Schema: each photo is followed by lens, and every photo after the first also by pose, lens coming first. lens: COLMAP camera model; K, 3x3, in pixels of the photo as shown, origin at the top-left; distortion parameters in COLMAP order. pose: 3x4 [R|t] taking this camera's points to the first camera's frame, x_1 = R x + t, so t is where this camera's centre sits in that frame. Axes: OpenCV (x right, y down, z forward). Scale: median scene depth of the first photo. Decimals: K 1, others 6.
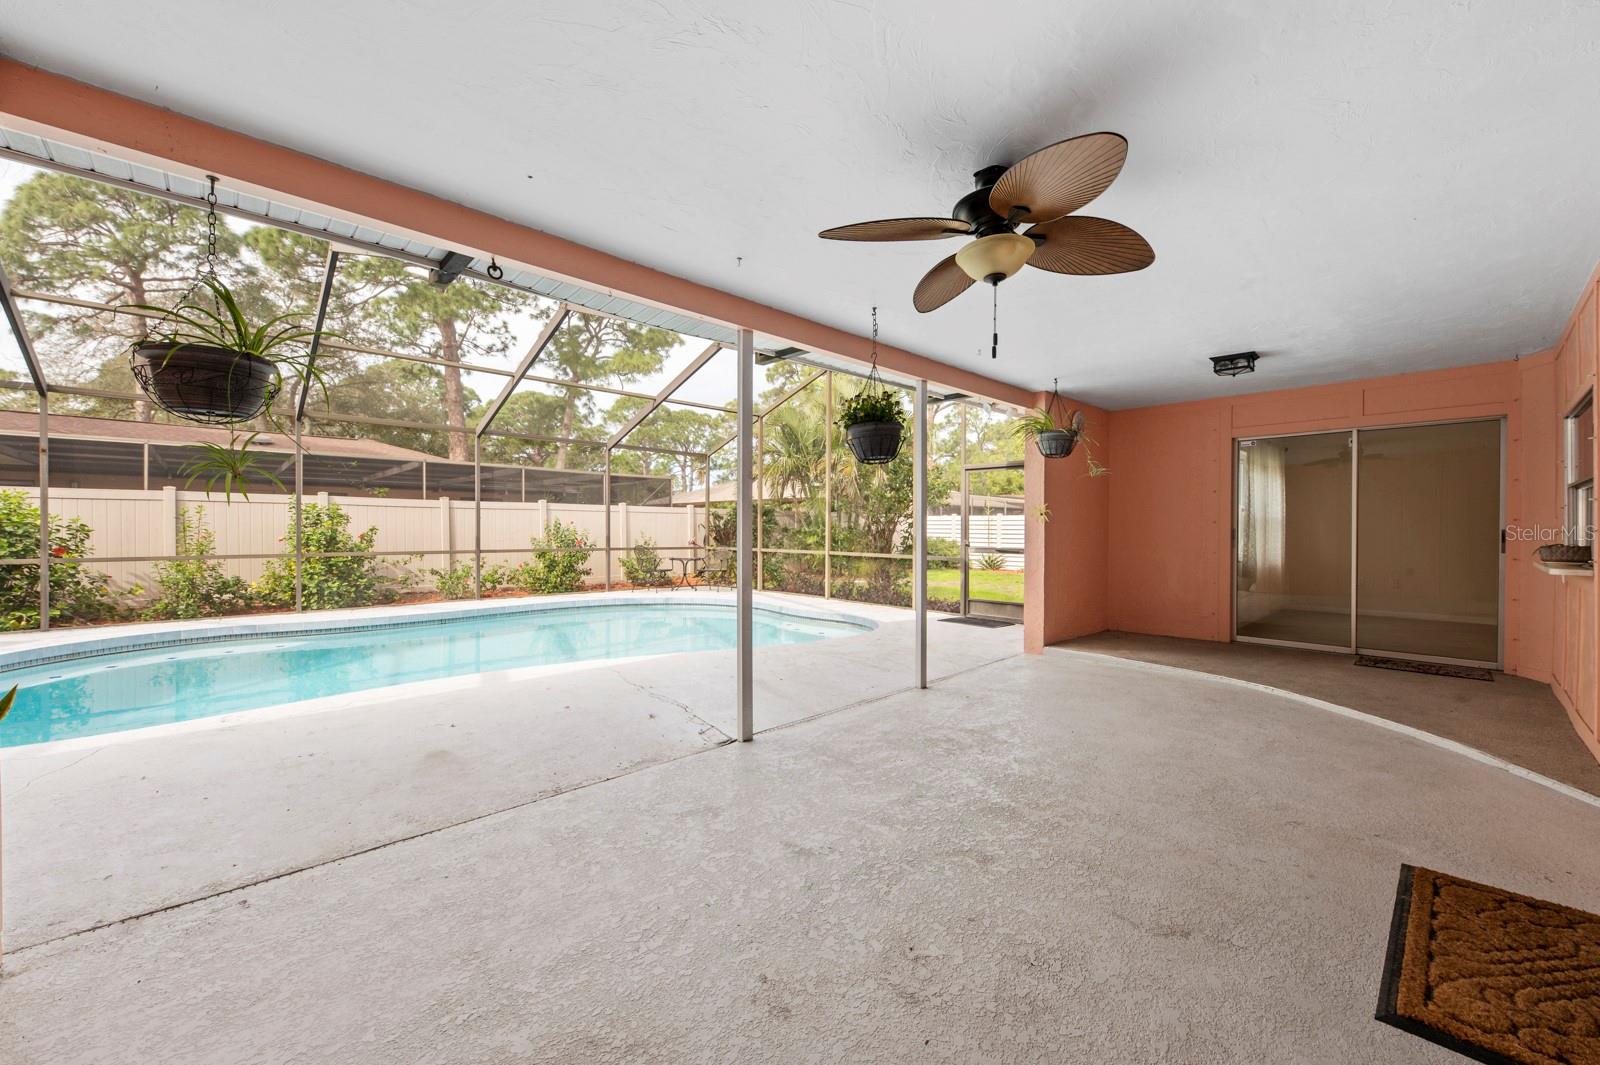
lens RADIAL K [[651.7, 0, 797.9], [0, 651.7, 528.6], [0, 0, 1]] dist [0.000254, 0.000290]
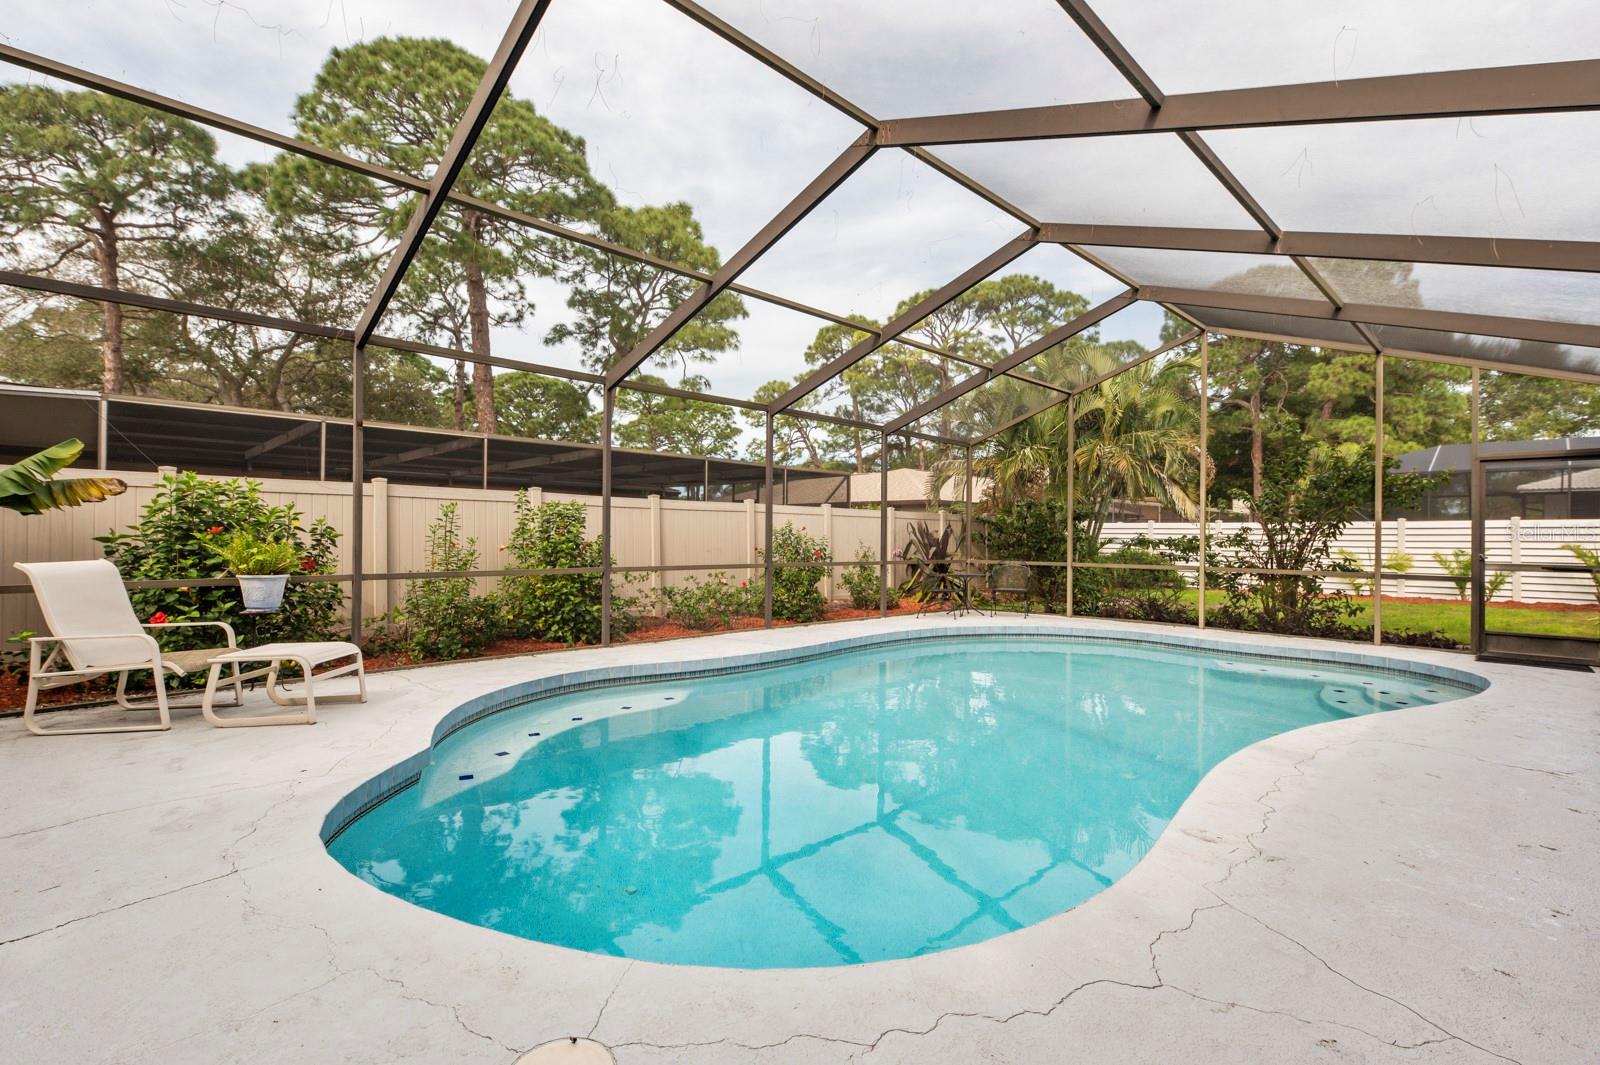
lens RADIAL K [[729.6, 0, 806.3], [0, 729.6, 523.3], [0, 0, 1]] dist [0.012186, 0.000147]
pose [[0.999651, 0.002752, 0.026271, -0.146597], [-0.002608, 0.999981, -0.005506, -0.002809], [-0.026285, 0.005436, 0.999640, 0.044474]]
